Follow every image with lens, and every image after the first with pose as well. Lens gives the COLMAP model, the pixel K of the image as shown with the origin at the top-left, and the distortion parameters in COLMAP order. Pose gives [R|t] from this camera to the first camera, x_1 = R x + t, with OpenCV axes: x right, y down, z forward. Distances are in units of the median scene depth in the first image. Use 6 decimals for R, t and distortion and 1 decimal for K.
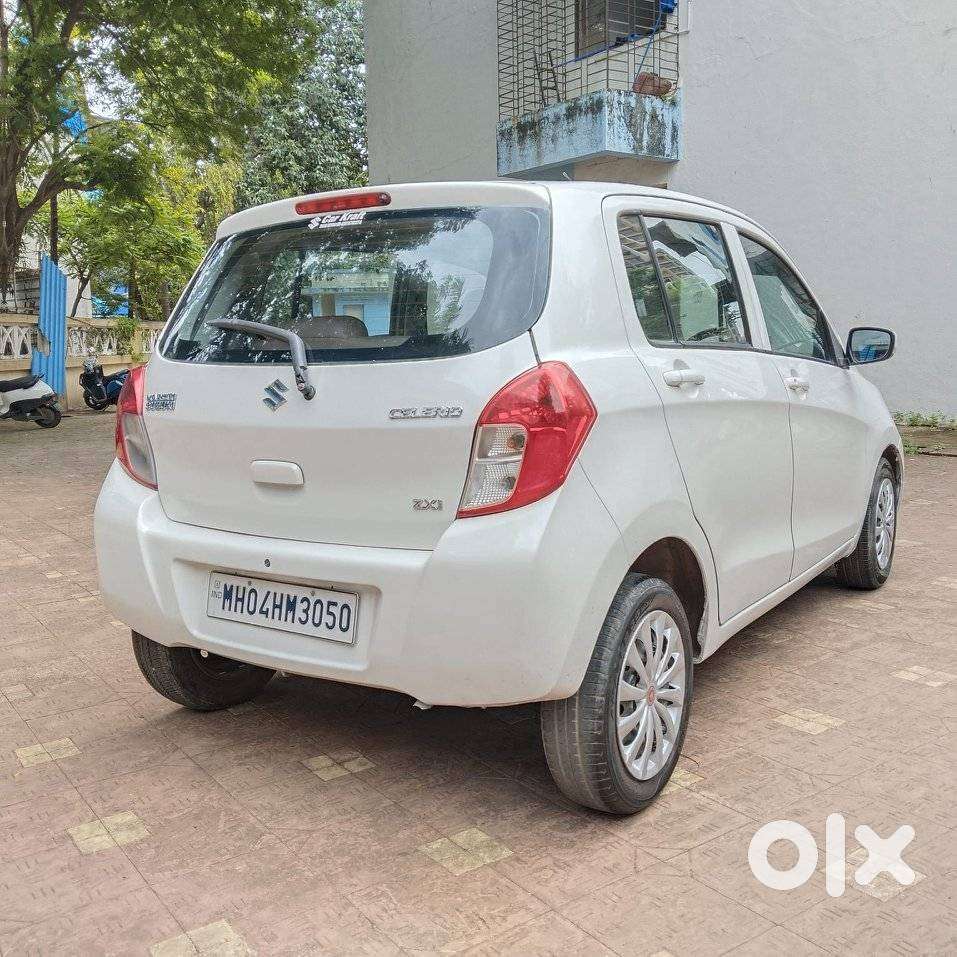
lens RADIAL K [[997.5, 0, 479.2], [0, 997.5, 471.4], [0, 0, 1]] dist [0.104177, -0.217128]
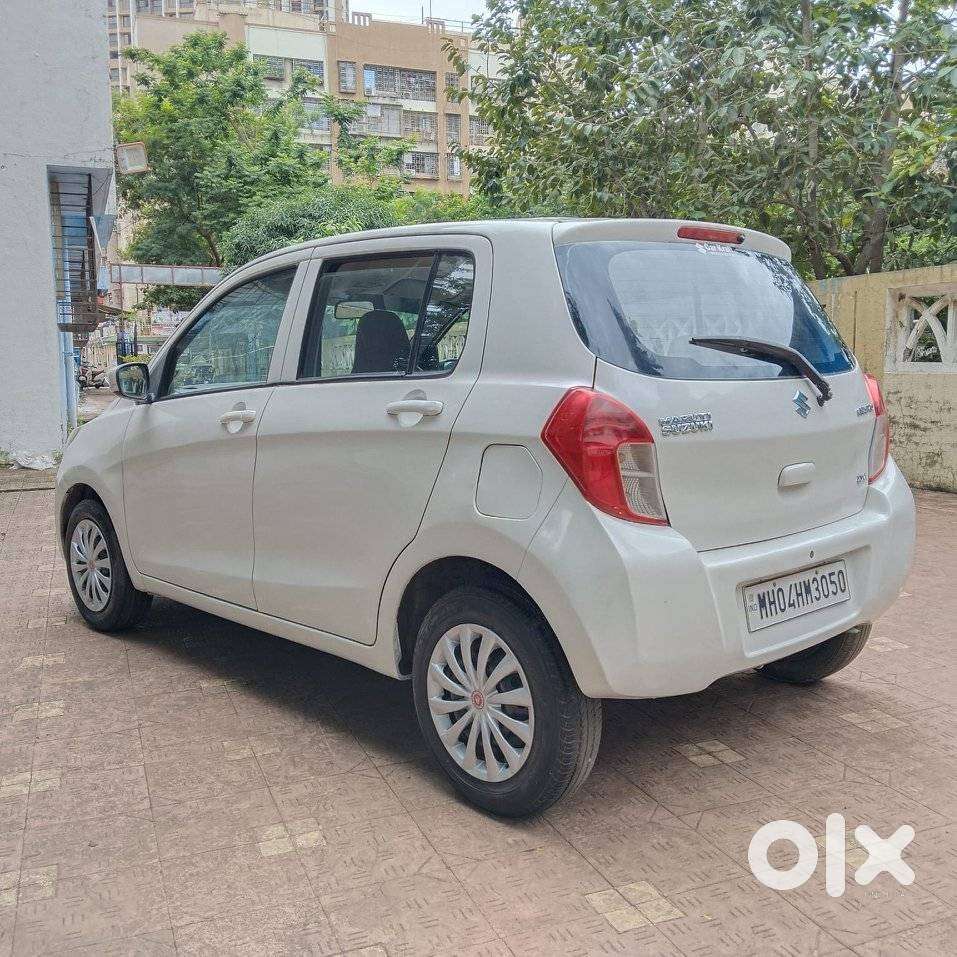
lens RADIAL K [[997.5, 0, 479.2], [0, 997.5, 471.4], [0, 0, 1]] dist [0.104177, -0.217128]
pose [[0.241033, -0.093001, 0.966051, -1.328518], [0.135224, 0.988907, 0.061462, -0.115535], [-0.961050, 0.115819, 0.250935, 1.024801]]
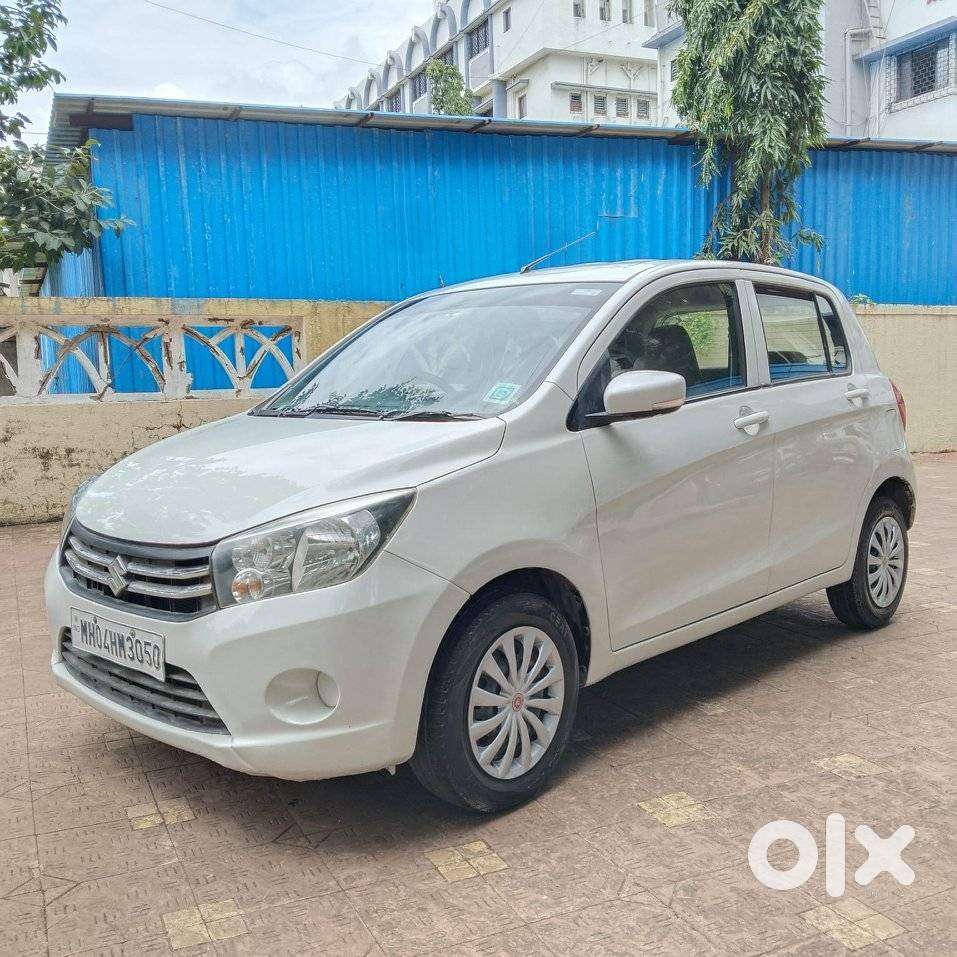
lens RADIAL K [[997.5, 0, 479.2], [0, 997.5, 471.4], [0, 0, 1]] dist [0.104177, -0.217128]
pose [[-0.982813, 0.025045, 0.182896, 0.019984], [0.066685, 0.972020, 0.225232, -0.423489], [-0.172137, 0.233558, -0.956985, 3.105422]]
